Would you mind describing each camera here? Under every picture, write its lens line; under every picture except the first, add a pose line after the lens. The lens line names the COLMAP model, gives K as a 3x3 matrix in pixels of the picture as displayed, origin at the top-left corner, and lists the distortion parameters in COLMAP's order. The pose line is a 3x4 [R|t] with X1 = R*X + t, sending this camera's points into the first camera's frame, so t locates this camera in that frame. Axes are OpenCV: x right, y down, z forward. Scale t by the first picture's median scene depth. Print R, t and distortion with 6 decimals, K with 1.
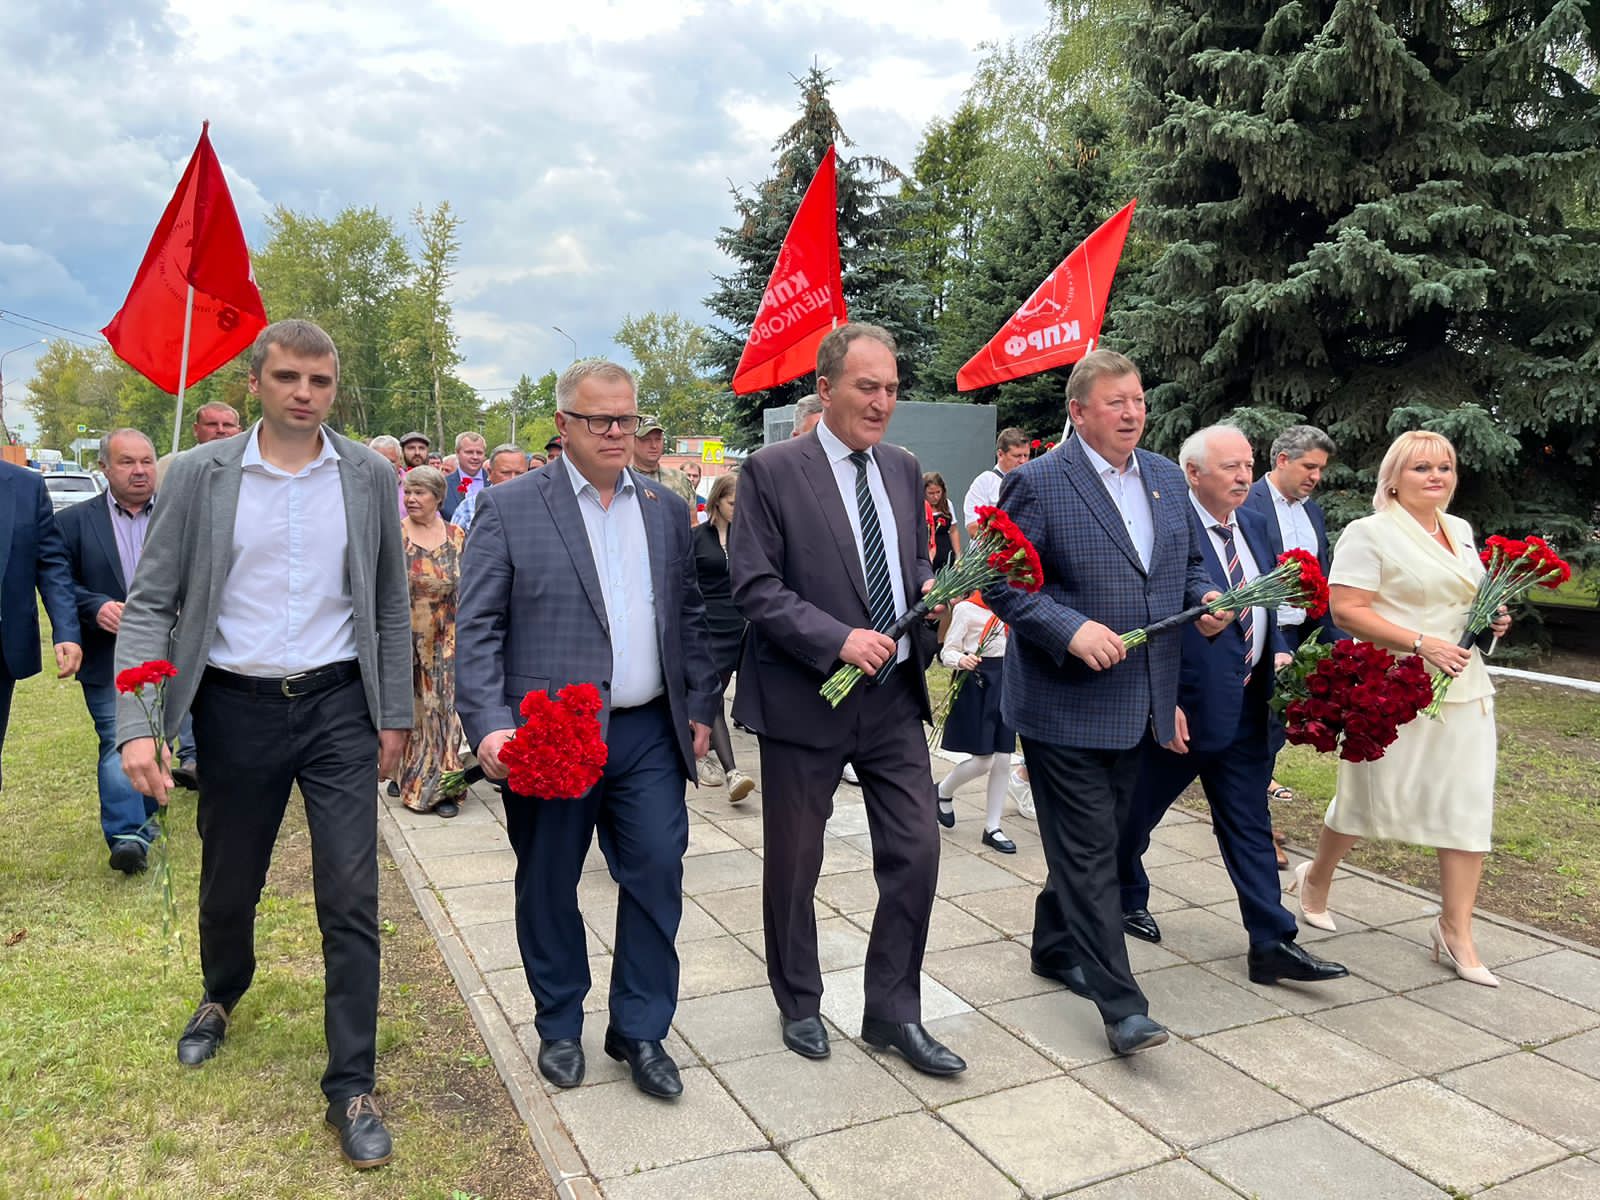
lens RADIAL K [[1215.6, 0, 822.5], [0, 1215.6, 559.5], [0, 0, 1]] dist [0.070641, -0.122280]
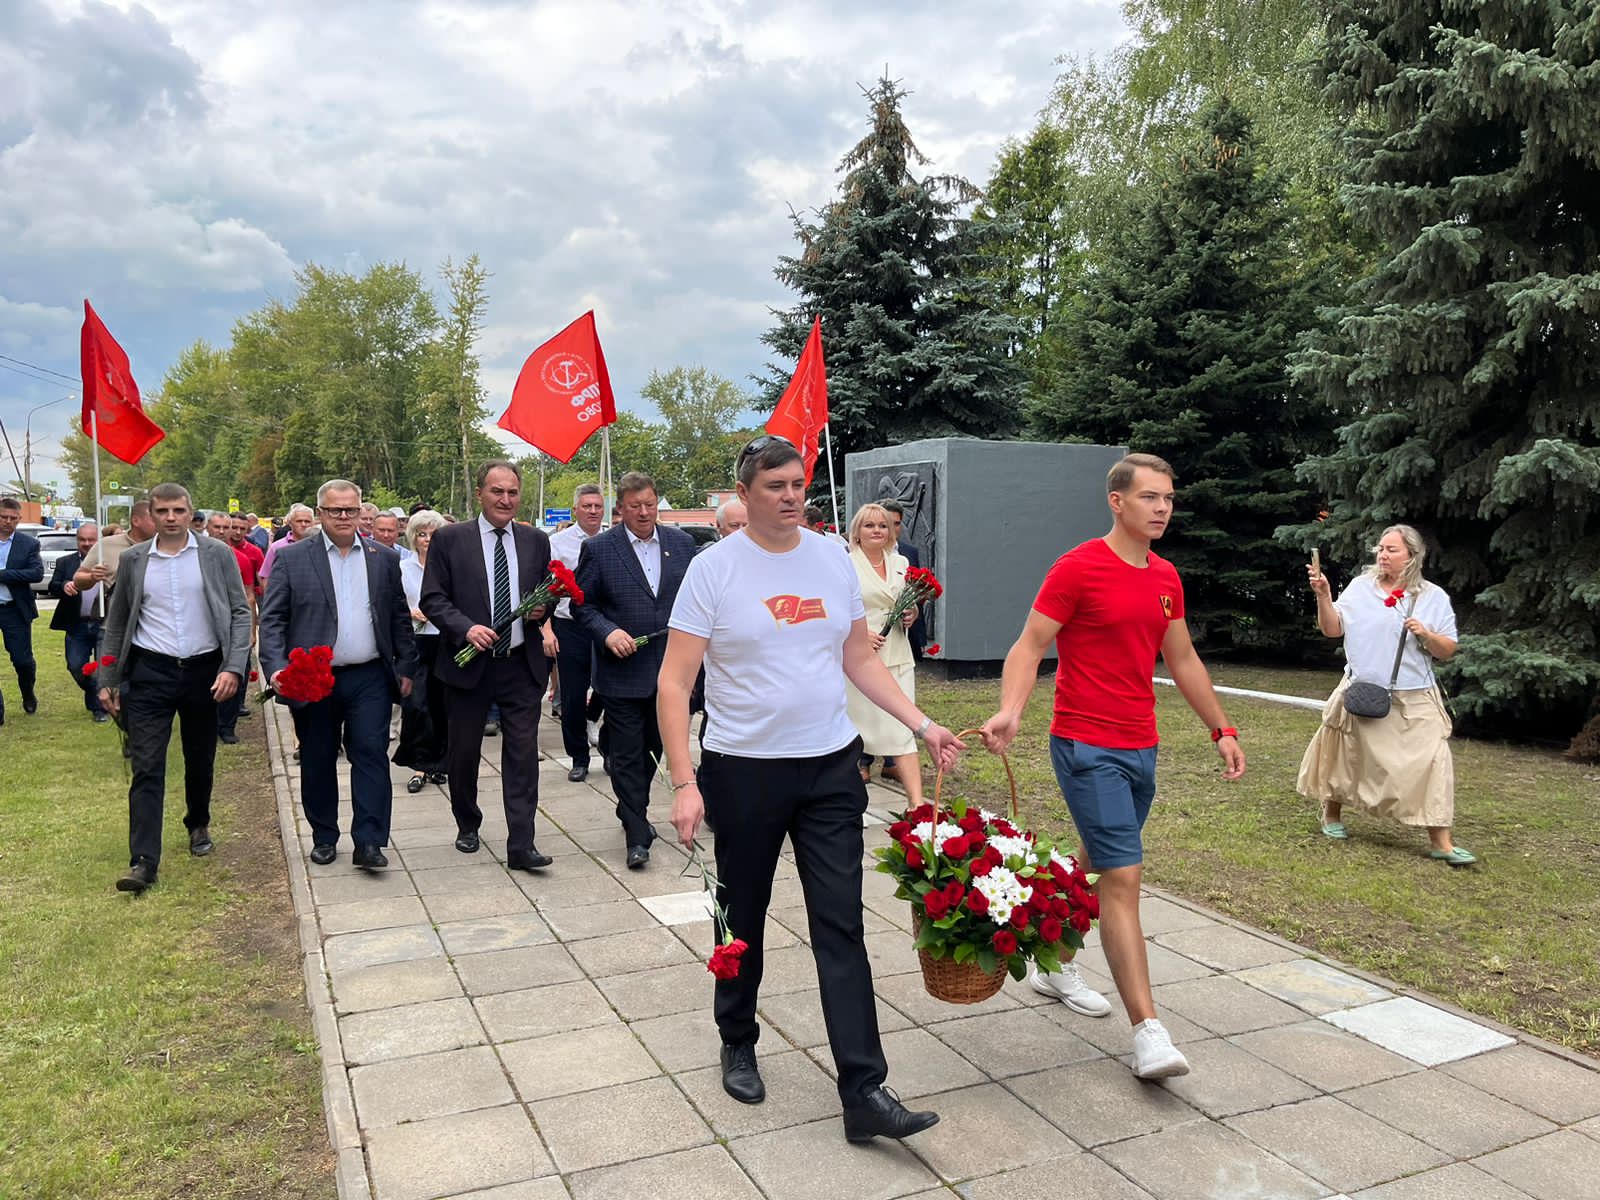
lens RADIAL K [[1206.9, 0, 804.9], [0, 1206.9, 585.1], [0, 0, 1]] dist [0.069224, -0.104021]
pose [[0.999541, -0.001370, -0.030259, -0.012376], [0.000672, 0.999733, -0.023084, -0.002786], [0.030283, 0.023053, 0.999275, 0.036533]]
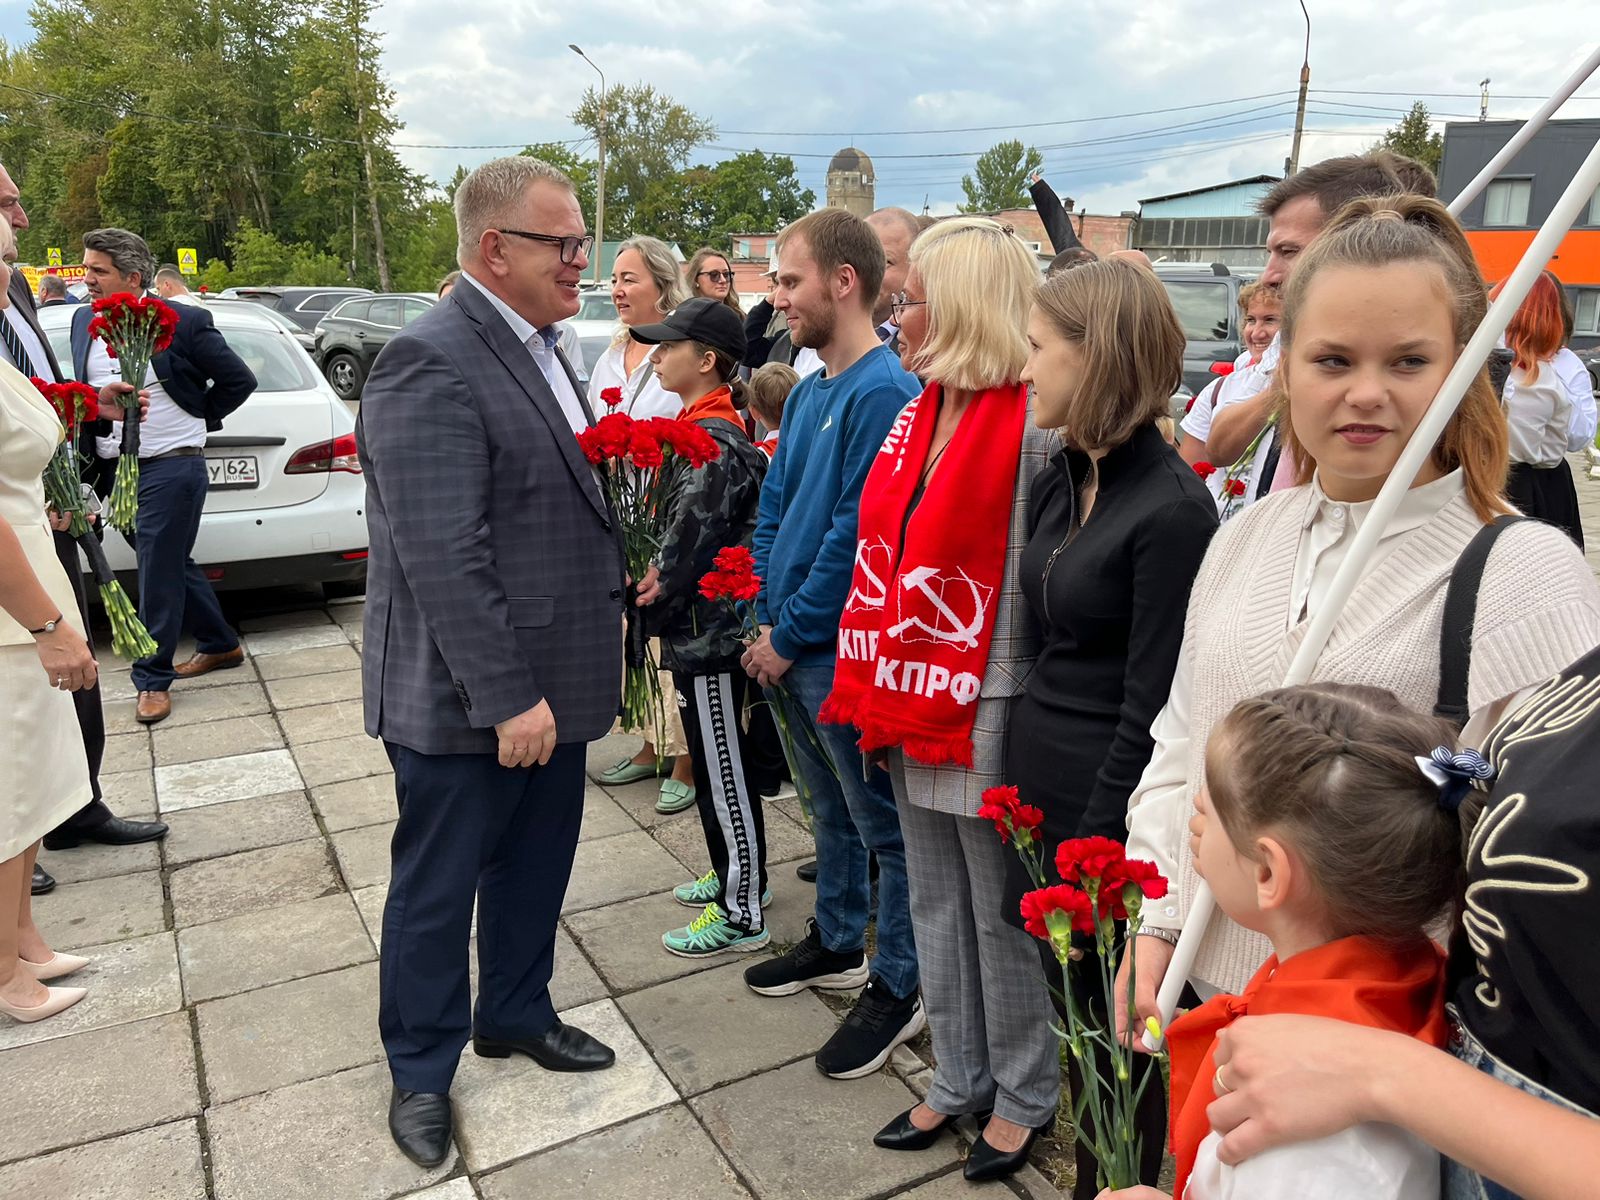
lens RADIAL K [[1126.9, 0, 803.6], [0, 1126.9, 561.3], [0, 0, 1]] dist [0.049495, -0.086121]
pose [[0.997440, -0.013780, 0.070161, -0.125295], [0.002025, 0.986302, 0.164939, -0.024928], [-0.071473, -0.164375, 0.983805, 0.333367]]
